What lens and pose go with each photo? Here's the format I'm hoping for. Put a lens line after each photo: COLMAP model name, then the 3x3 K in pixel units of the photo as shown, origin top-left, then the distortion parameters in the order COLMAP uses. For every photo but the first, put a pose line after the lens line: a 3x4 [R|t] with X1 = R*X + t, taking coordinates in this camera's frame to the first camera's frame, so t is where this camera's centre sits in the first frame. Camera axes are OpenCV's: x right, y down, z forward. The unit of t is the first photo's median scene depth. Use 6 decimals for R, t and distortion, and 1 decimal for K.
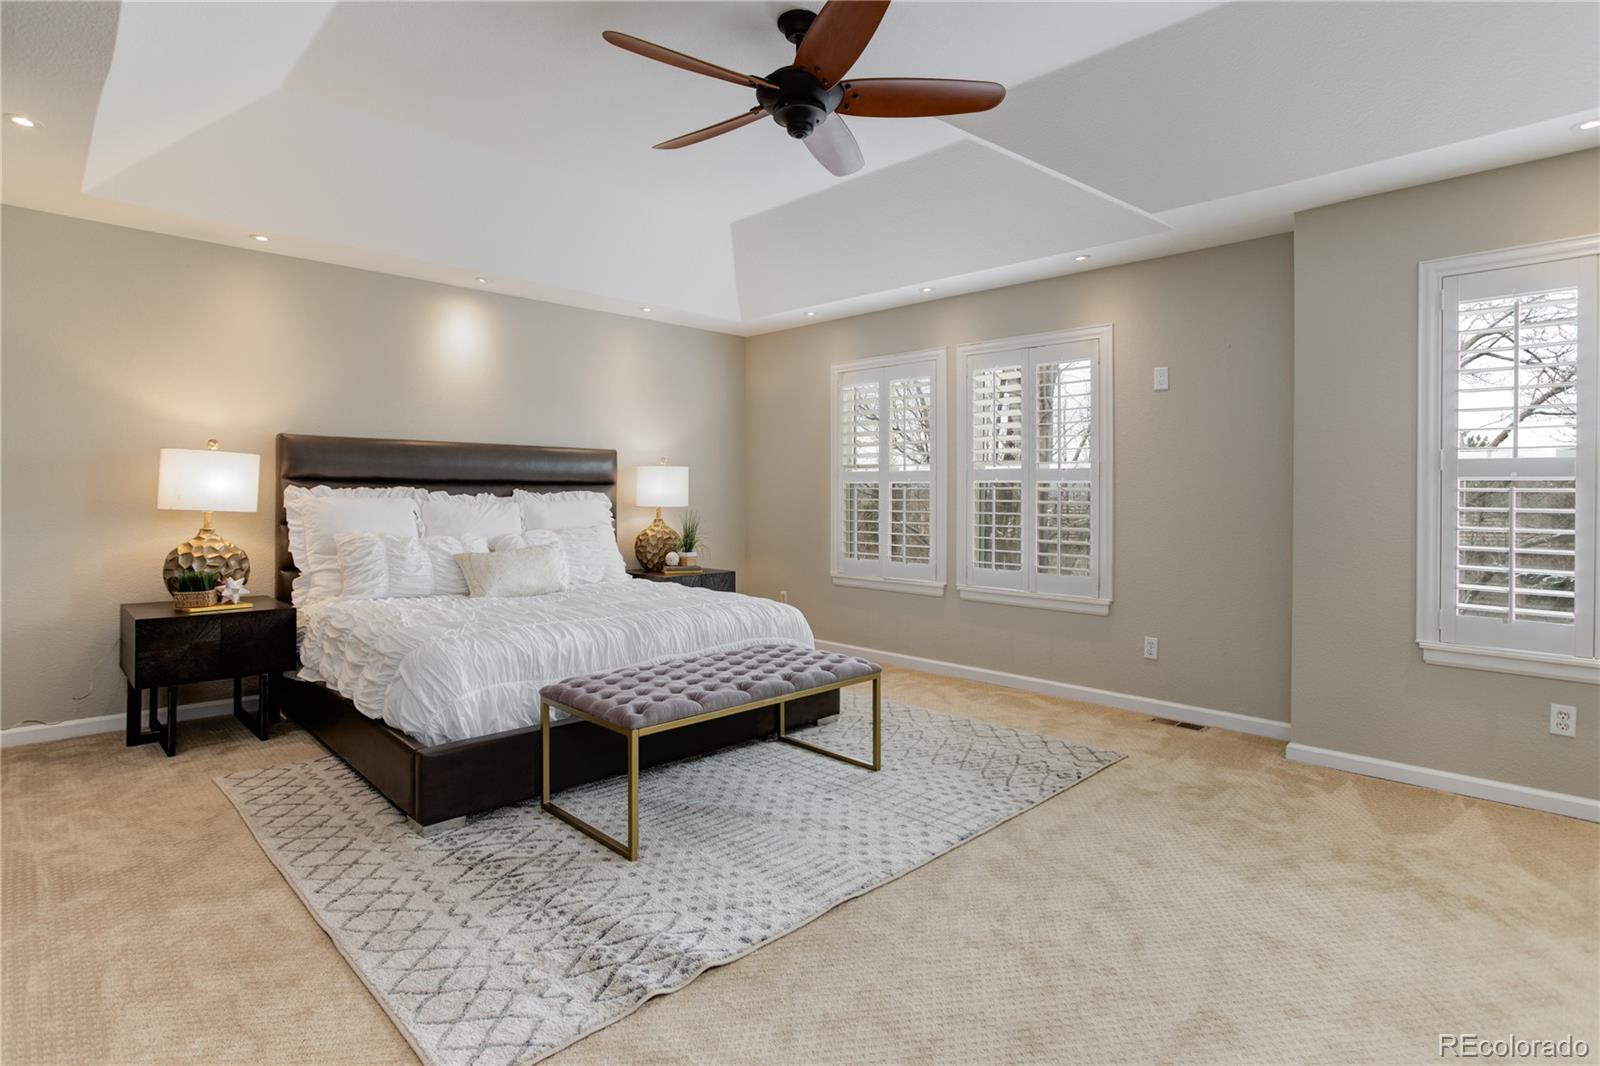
lens RADIAL K [[803.4, 0, 797.7], [0, 803.4, 500.5], [0, 0, 1]] dist [-0.035102, 0.000147]
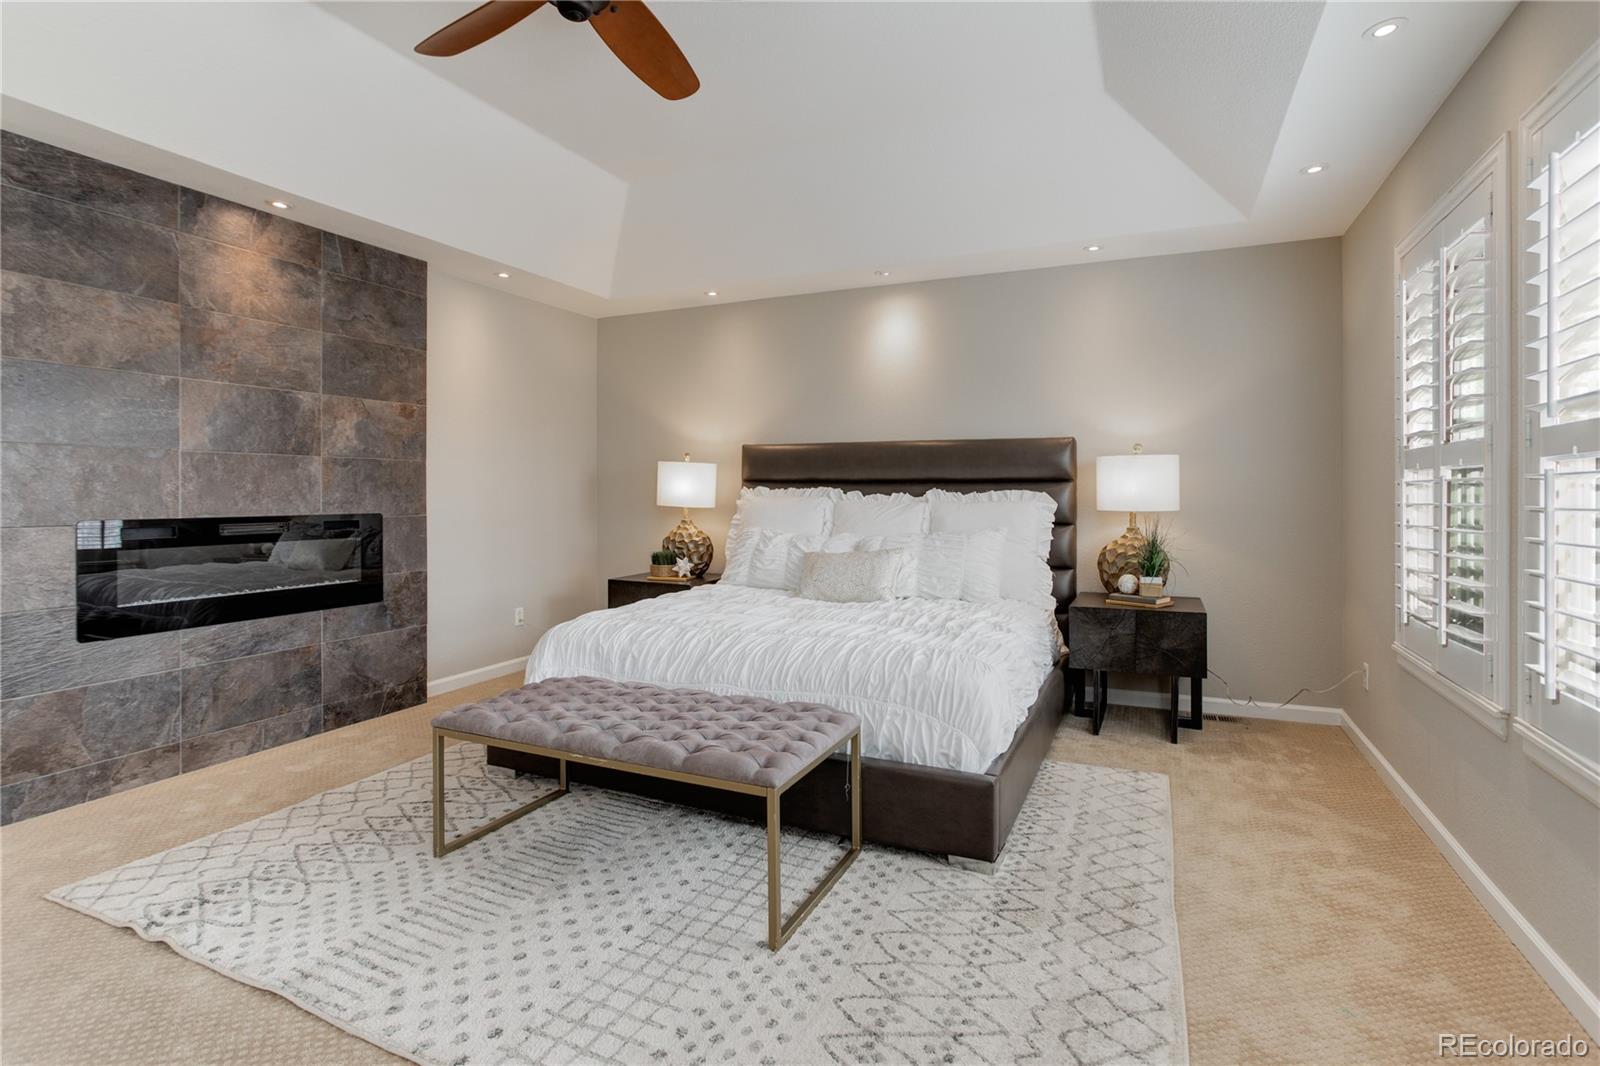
lens RADIAL K [[784.4, 0, 800.5], [0, 784.4, 500.1], [0, 0, 1]] dist [-0.053524, 0.035216]
pose [[0.362011, 0.002788, -0.932170, 0.513053], [-0.009779, 0.999952, -0.000808, 0.001712], [0.932123, 0.009408, 0.362021, 0.641798]]
